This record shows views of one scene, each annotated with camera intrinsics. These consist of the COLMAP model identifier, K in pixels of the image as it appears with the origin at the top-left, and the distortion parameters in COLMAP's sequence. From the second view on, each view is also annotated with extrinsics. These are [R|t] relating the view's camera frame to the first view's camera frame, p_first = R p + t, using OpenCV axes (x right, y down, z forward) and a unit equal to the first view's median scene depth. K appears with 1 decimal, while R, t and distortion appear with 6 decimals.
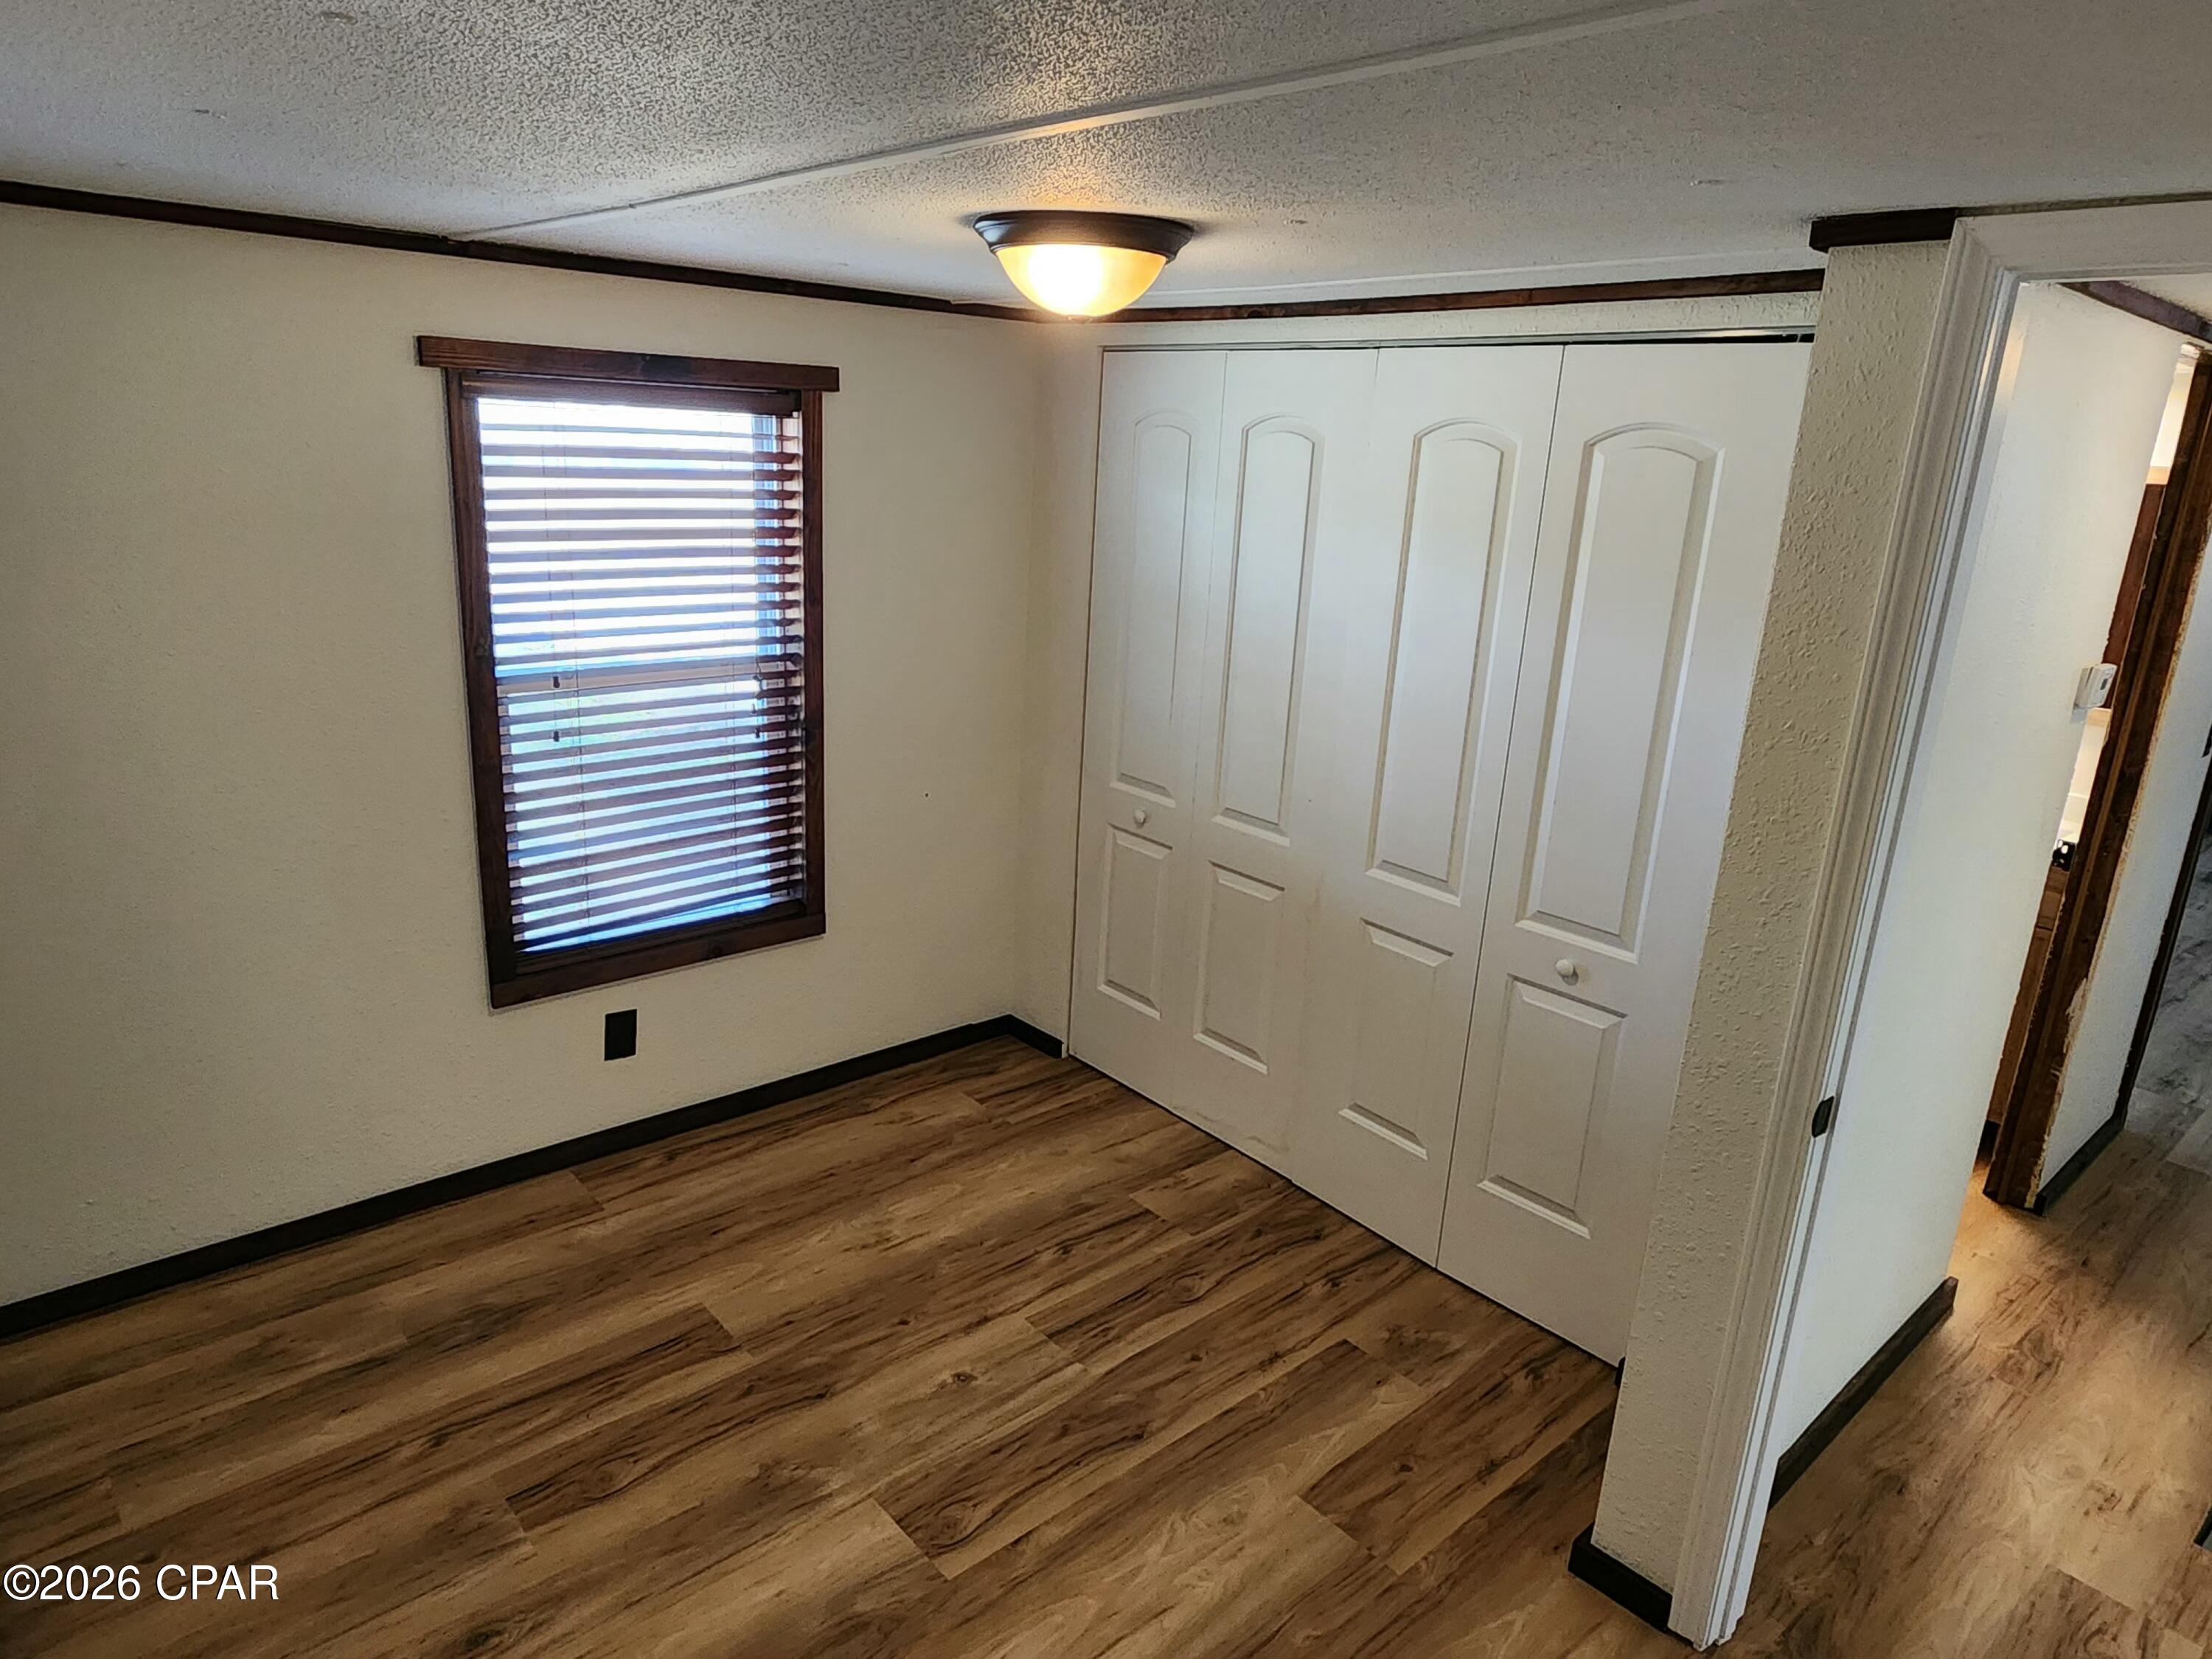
lens RADIAL K [[1366.4, 0, 1098.0], [0, 1366.4, 825.9], [0, 0, 1]] dist [-0.011042, 0.003699]
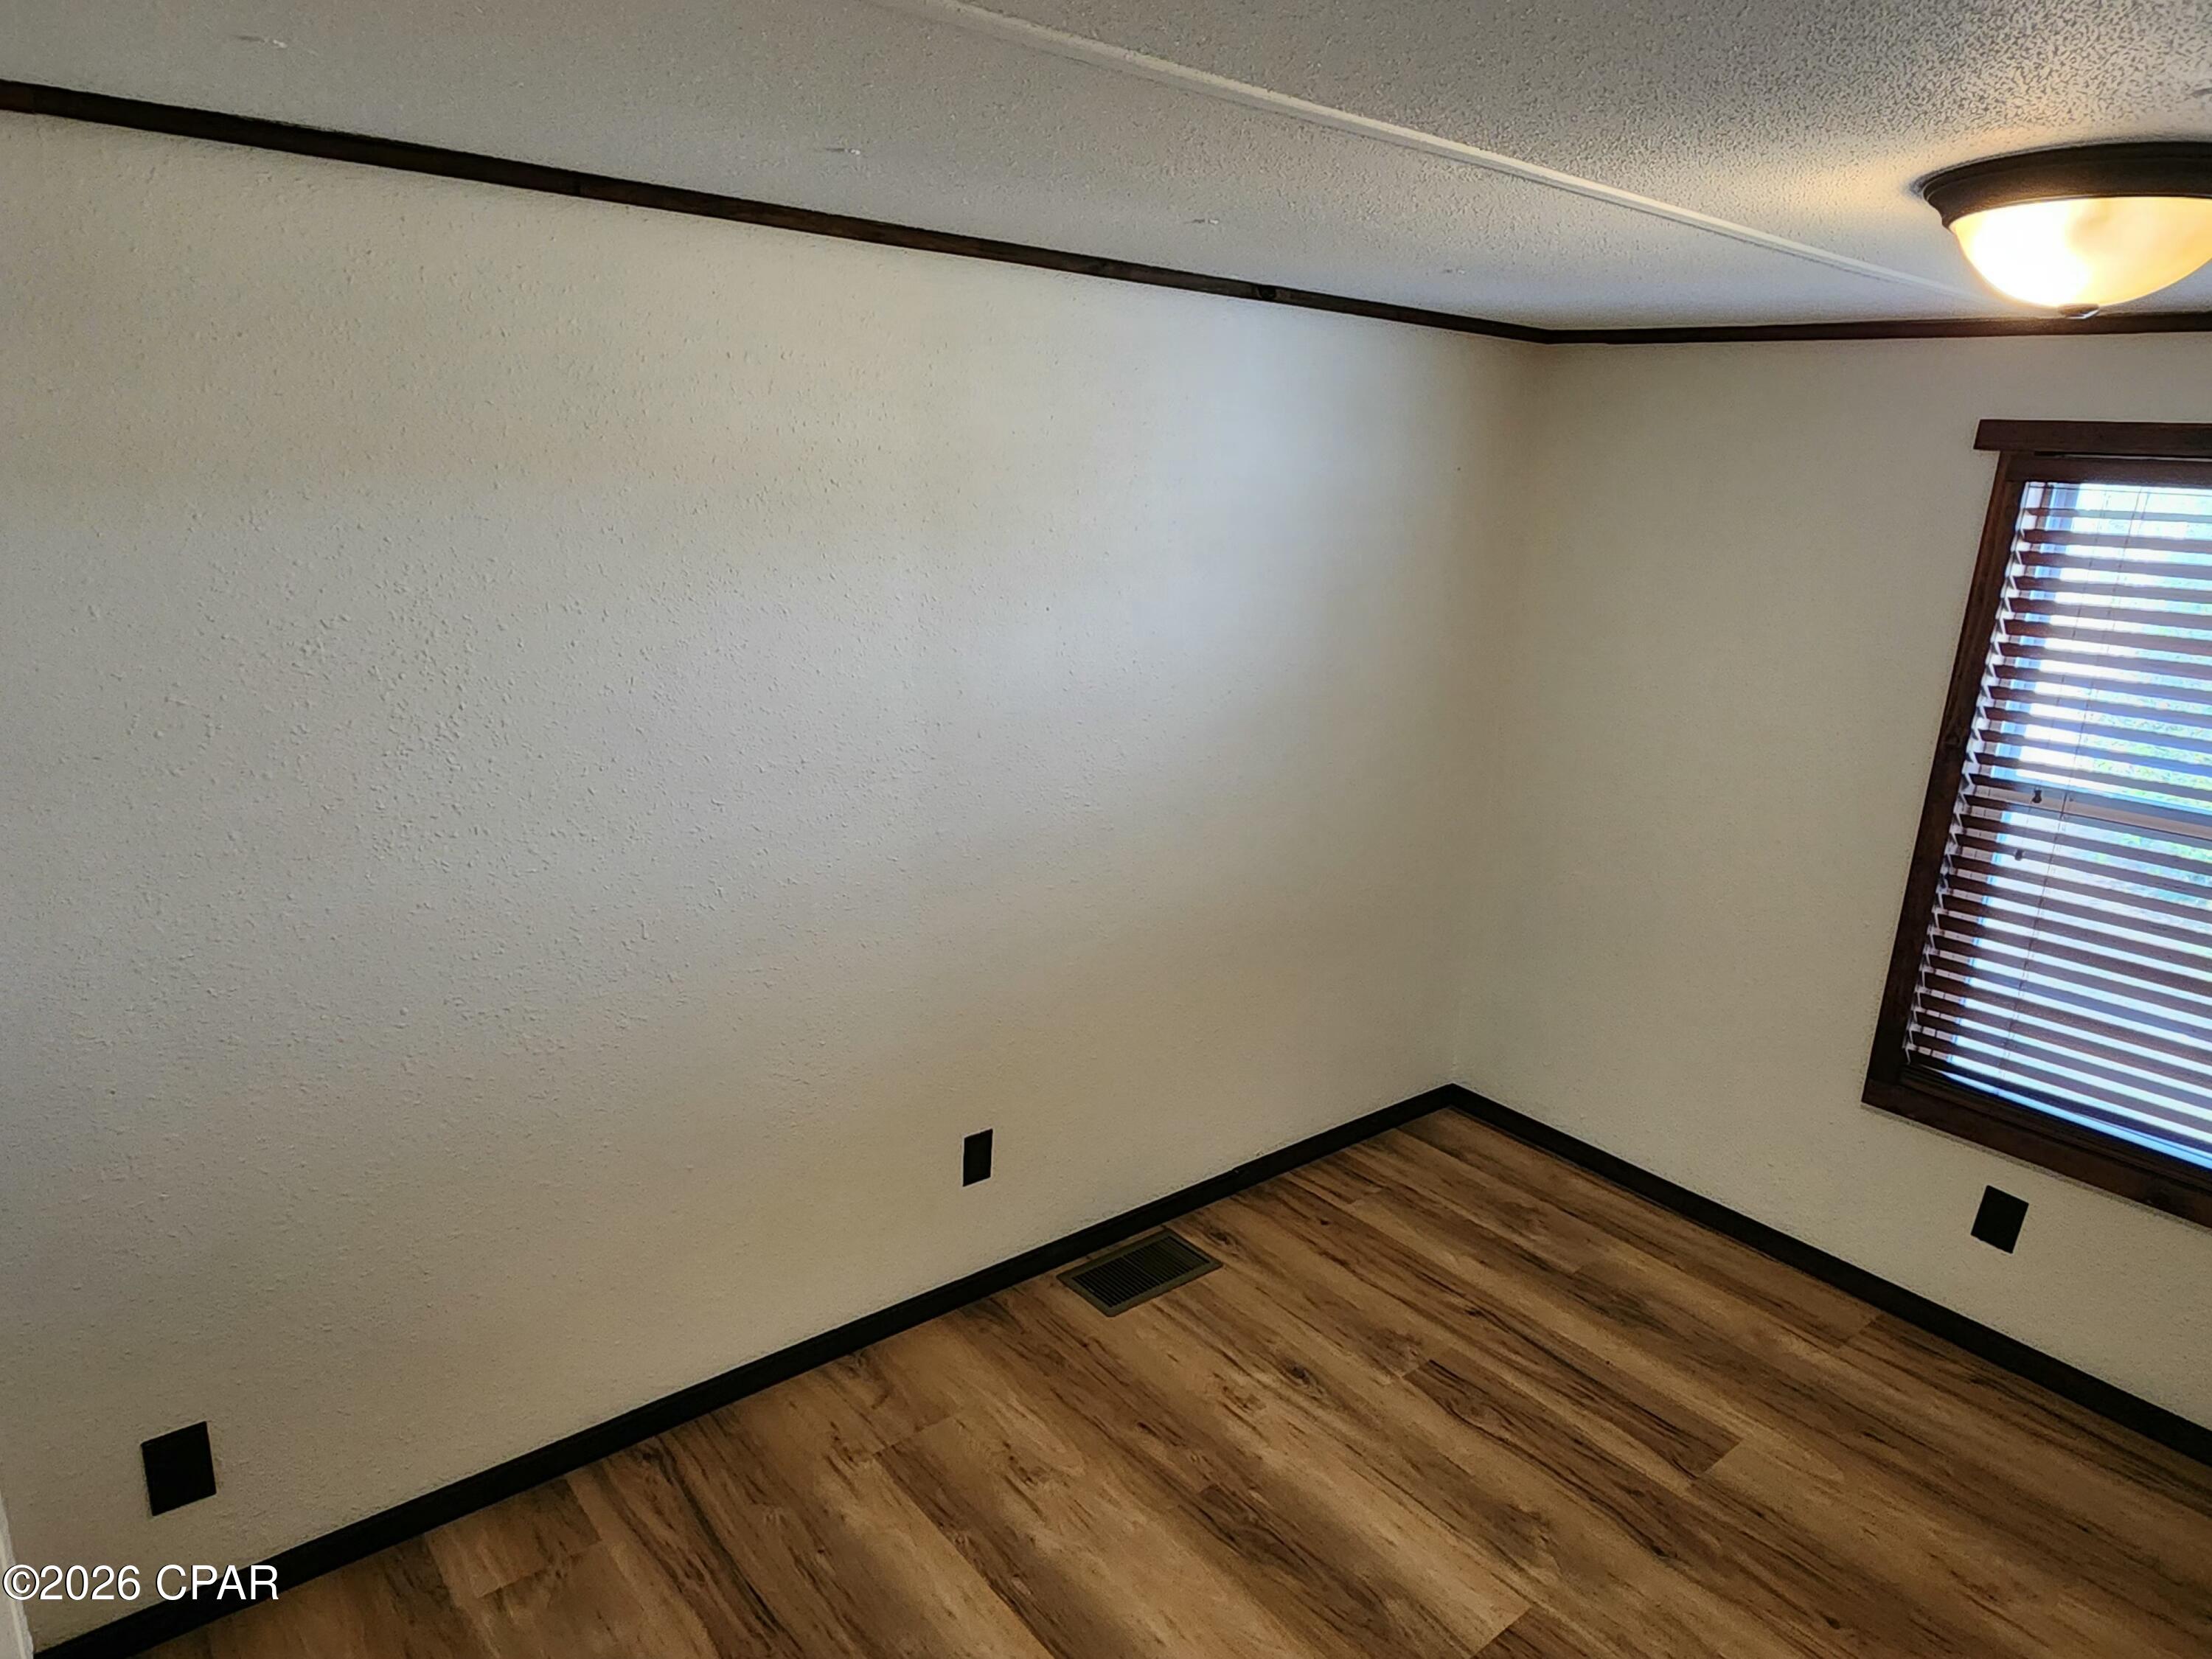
lens RADIAL K [[1366.4, 0, 1065.2], [0, 1366.4, 819.1], [0, 0, 1]] dist [-0.011042, 0.003699]
pose [[-0.050909, 0.212437, -0.975848, 0.568855], [-0.323177, 0.921037, 0.217364, -0.090671], [0.944968, 0.326438, 0.021766, 0.440950]]
